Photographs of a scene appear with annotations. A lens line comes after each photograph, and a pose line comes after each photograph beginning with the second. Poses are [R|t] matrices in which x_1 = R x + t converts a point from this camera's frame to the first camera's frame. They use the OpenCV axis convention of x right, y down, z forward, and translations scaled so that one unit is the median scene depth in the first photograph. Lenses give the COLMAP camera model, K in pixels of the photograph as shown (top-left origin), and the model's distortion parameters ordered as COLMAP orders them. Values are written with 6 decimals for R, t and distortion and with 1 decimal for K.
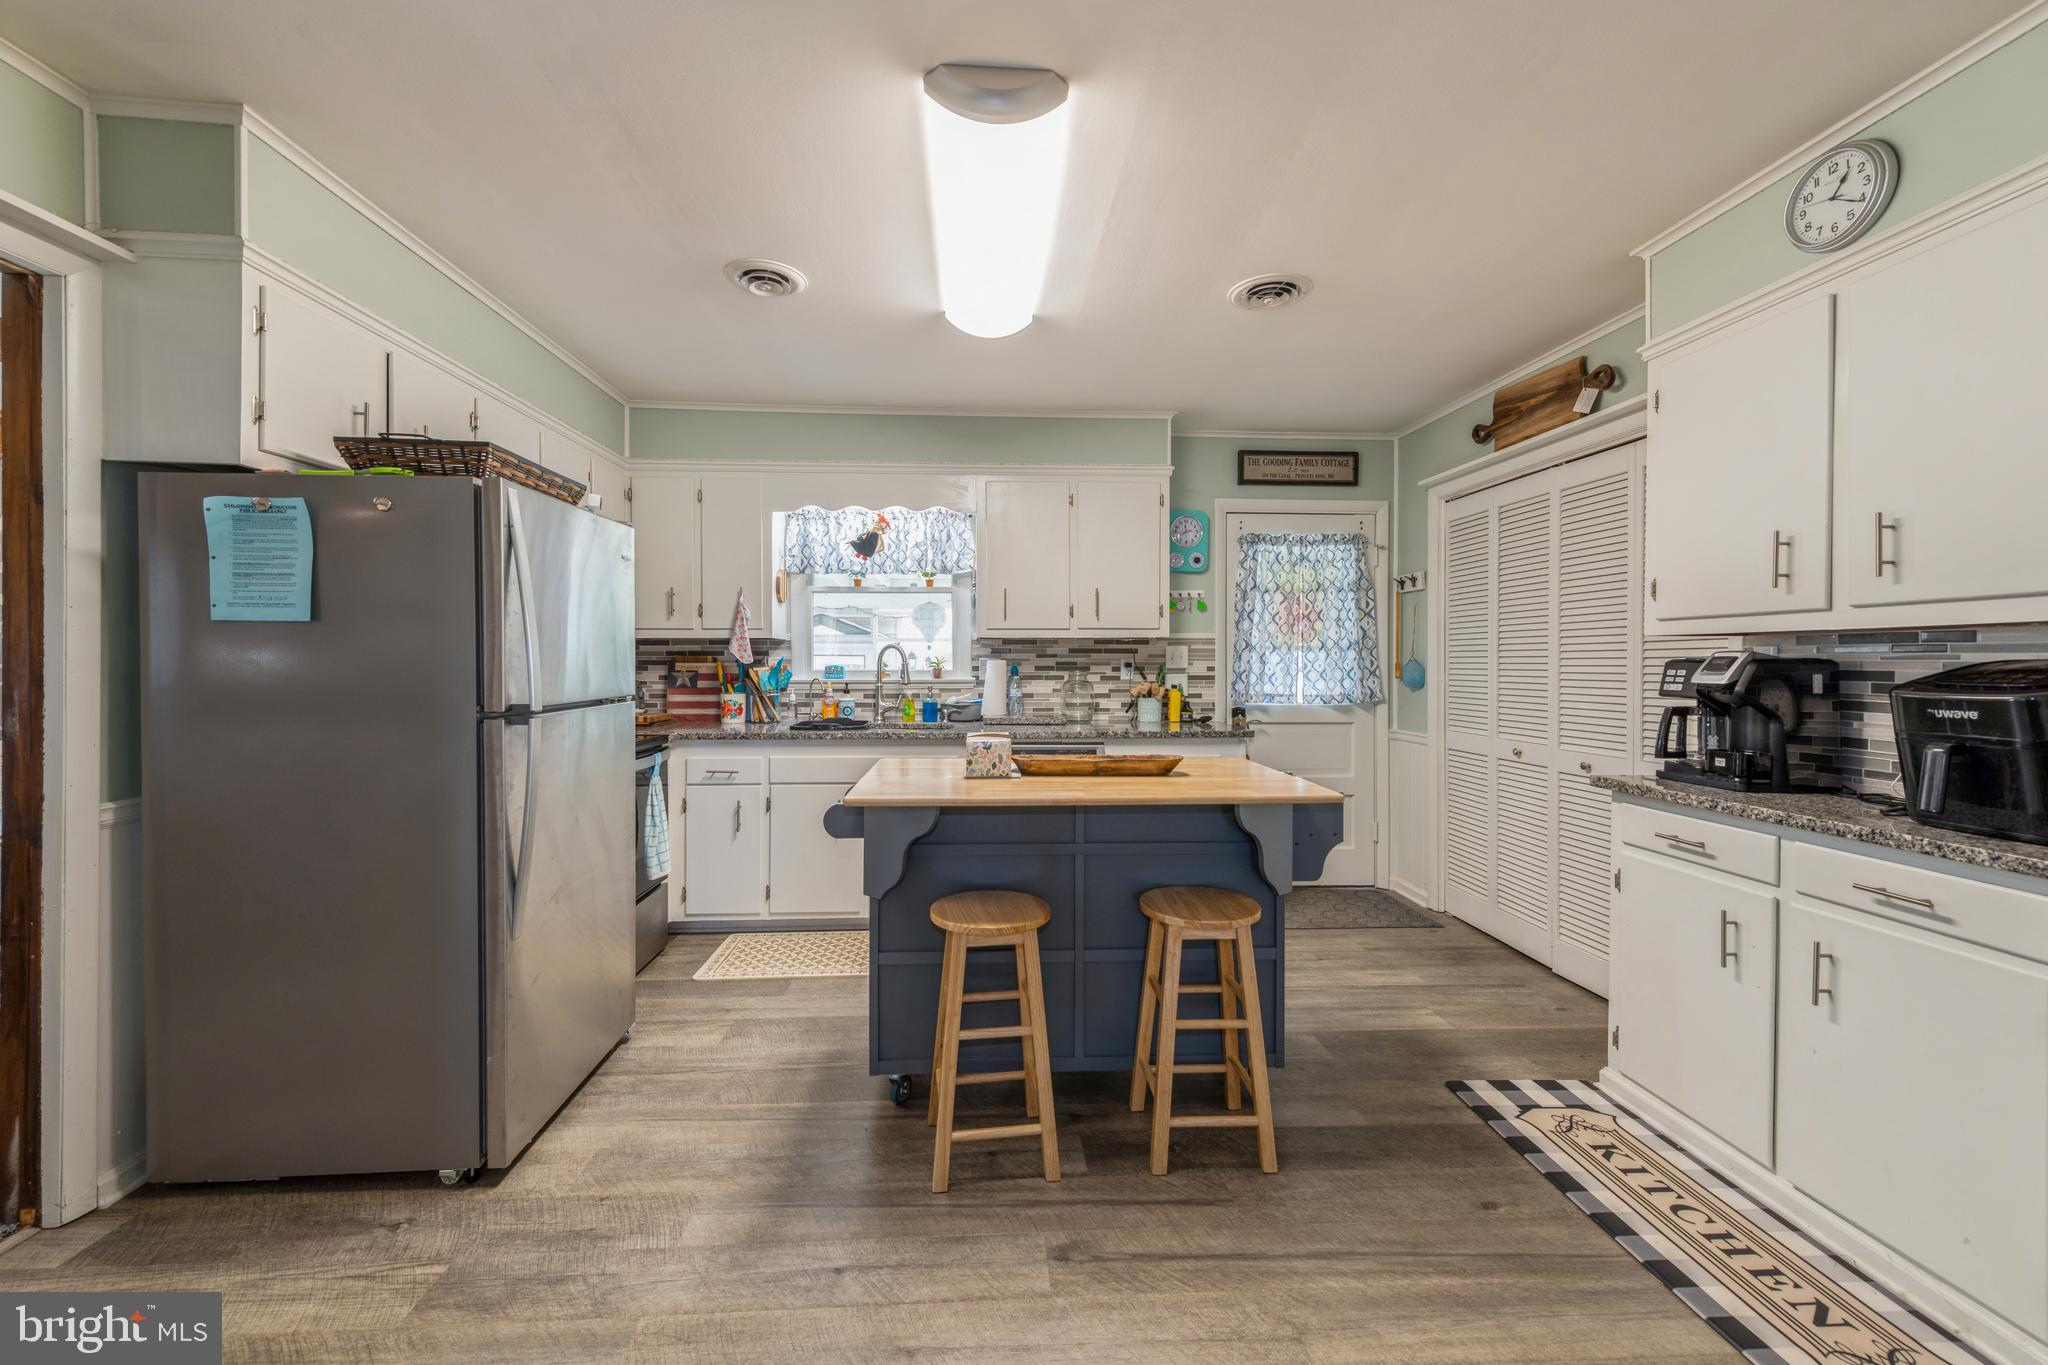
lens RADIAL K [[809.8, 0, 1019.7], [0, 809.8, 666.3], [0, 0, 1]] dist [0.013753, -0.003948]
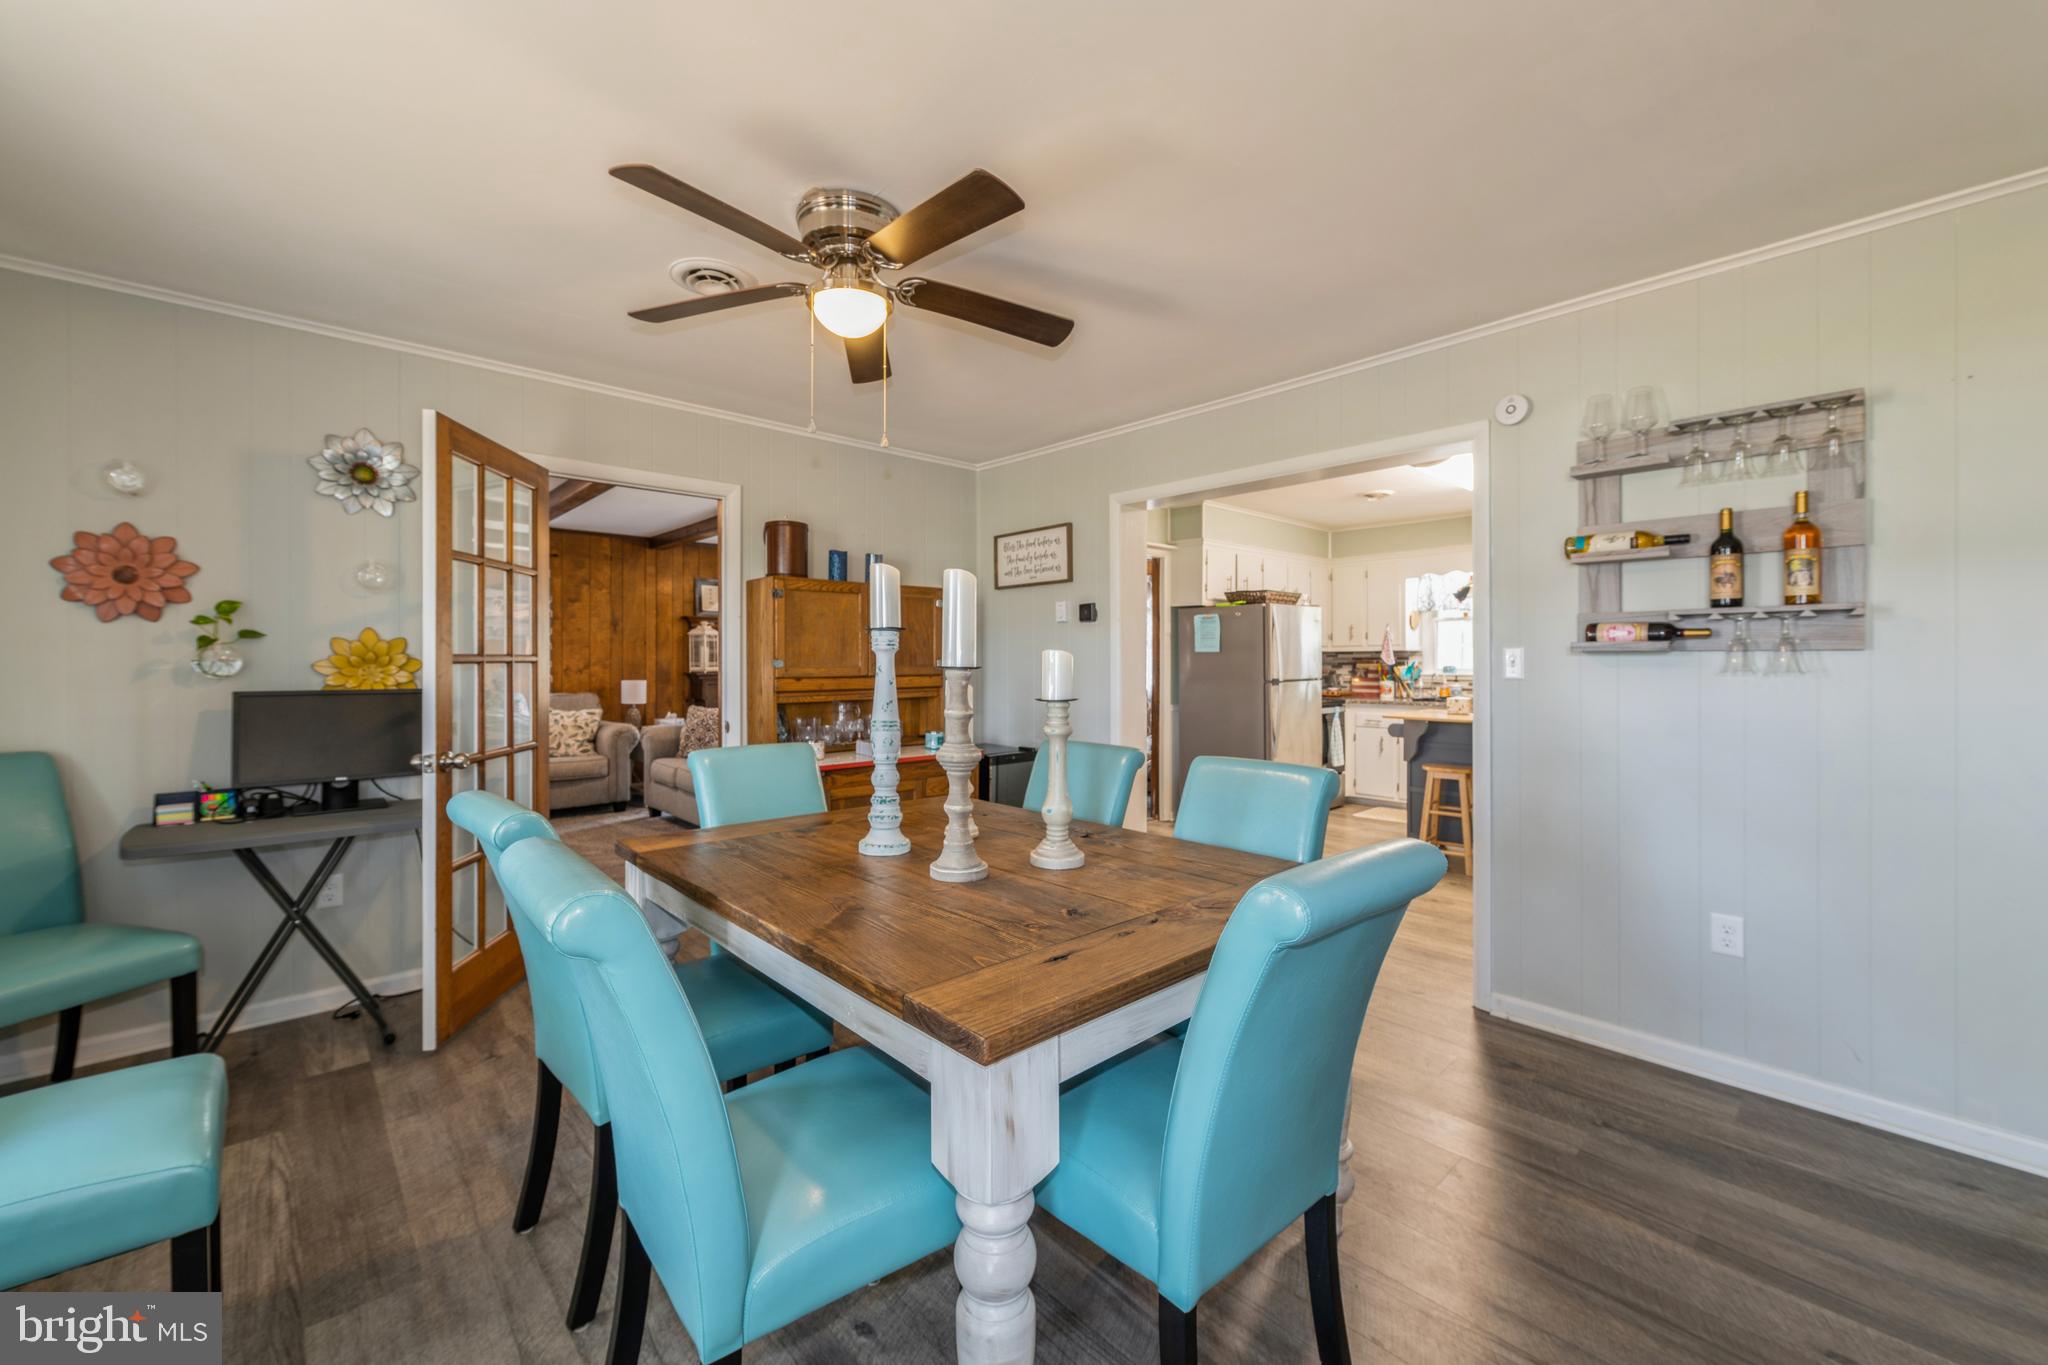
lens RADIAL K [[809.8, 0, 1018.1], [0, 809.8, 665.2], [0, 0, 1]] dist [0.013753, -0.003948]
pose [[0.636404, 0.001661, -0.771354, 1.071768], [-0.002191, 0.999998, 0.000346, -0.001372], [0.771353, 0.001470, 0.636406, -1.614198]]
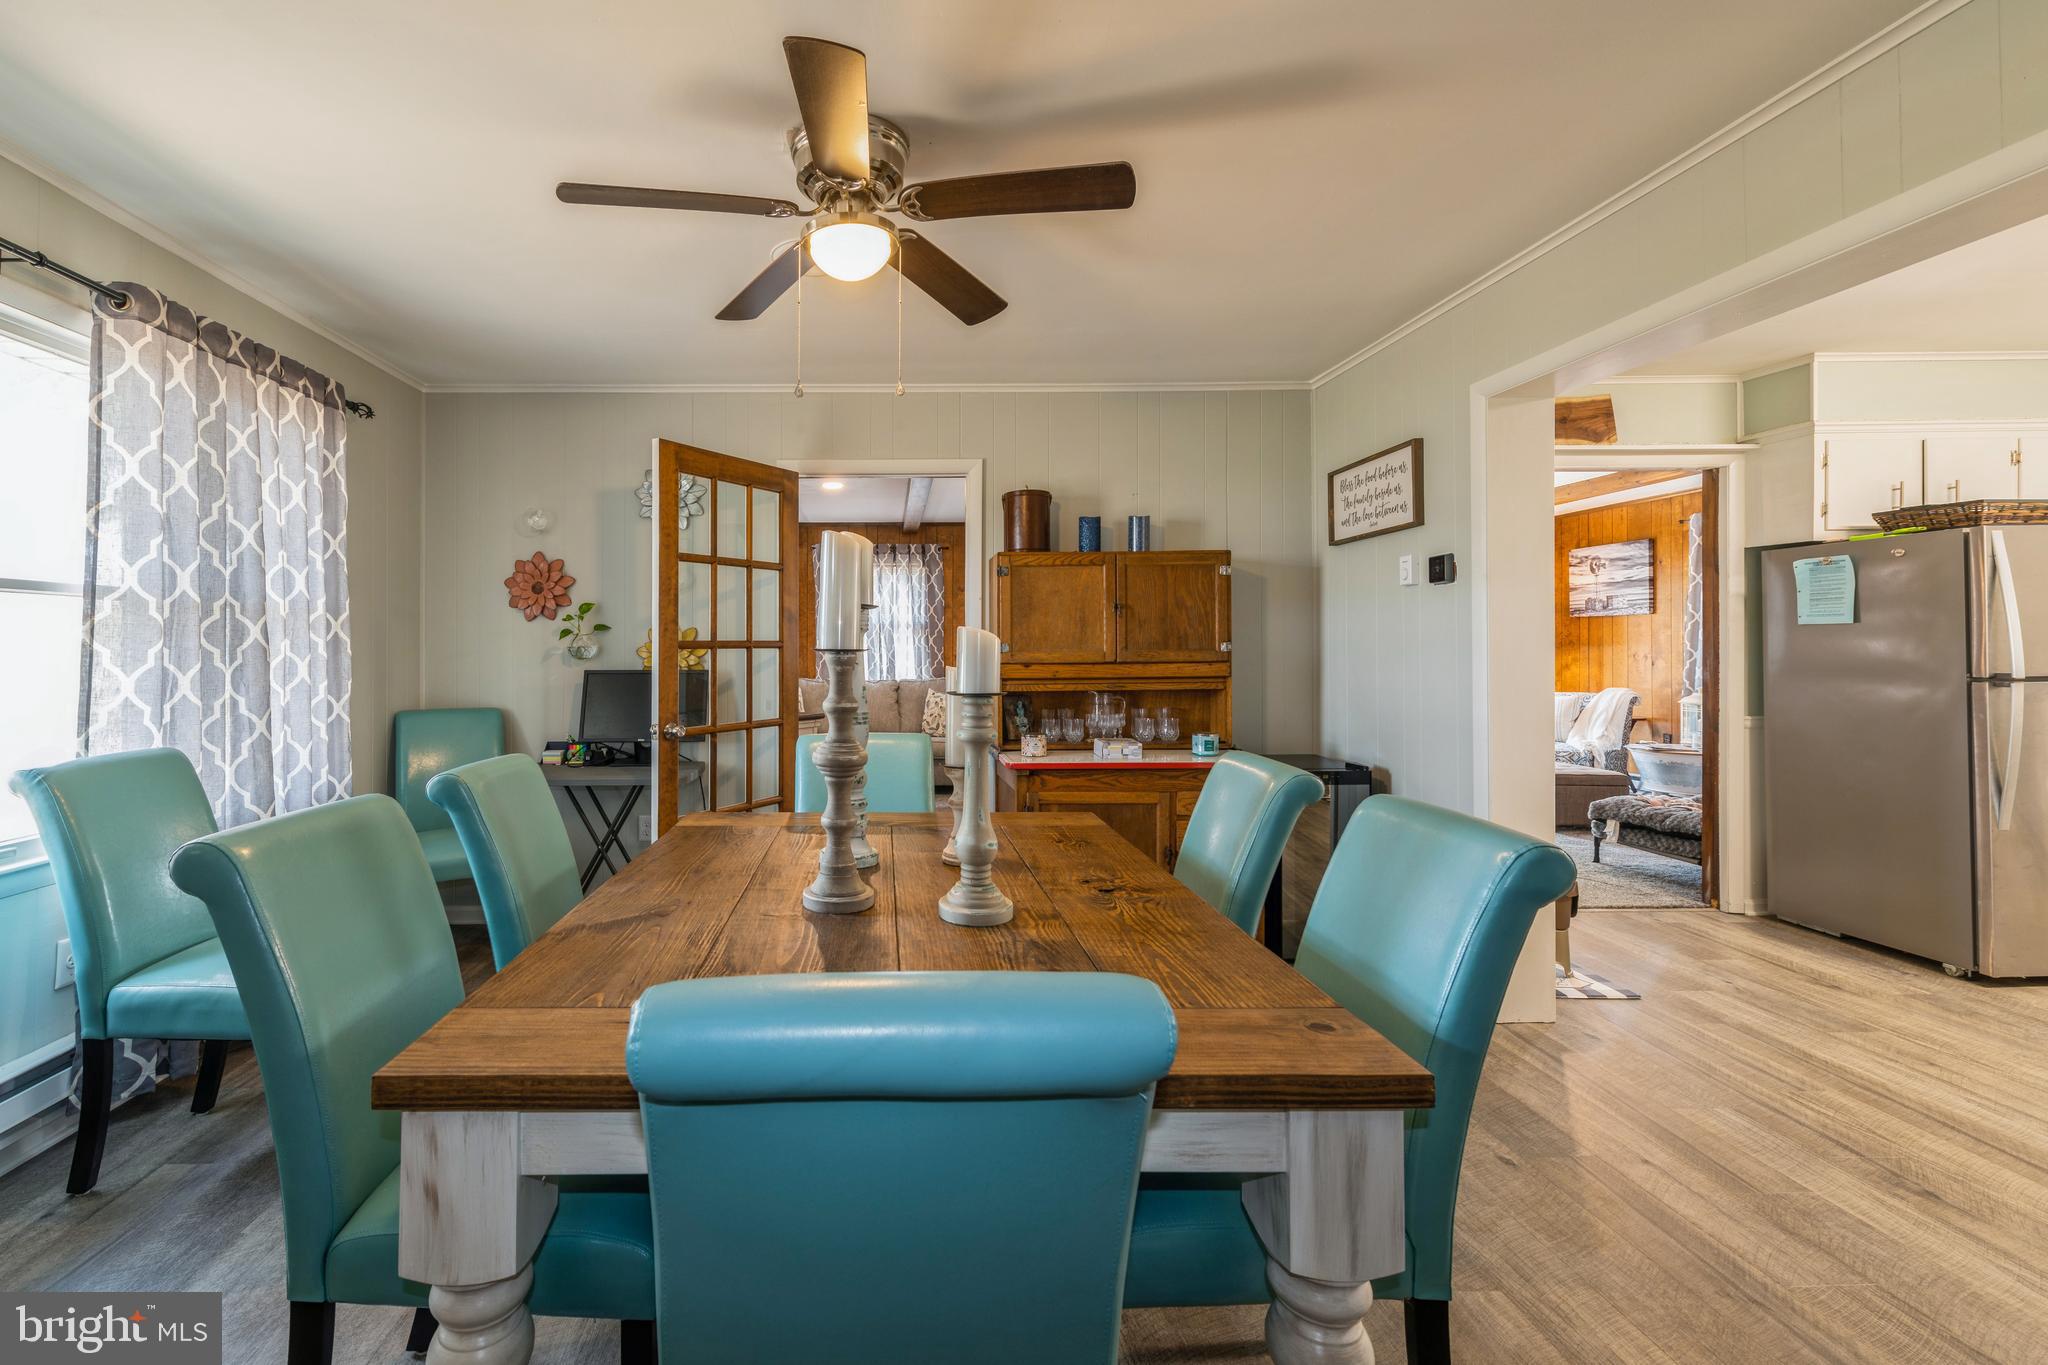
lens RADIAL K [[874.8, 0, 887.3], [0, 874.8, 649.6], [0, 0, 1]] dist [0.013471, -0.000878]
pose [[-0.049415, -0.001002, -0.998778, 1.131796], [0.000812, 0.999999, -0.001044, 0.002388], [0.998778, -0.000863, -0.049414, -0.977197]]
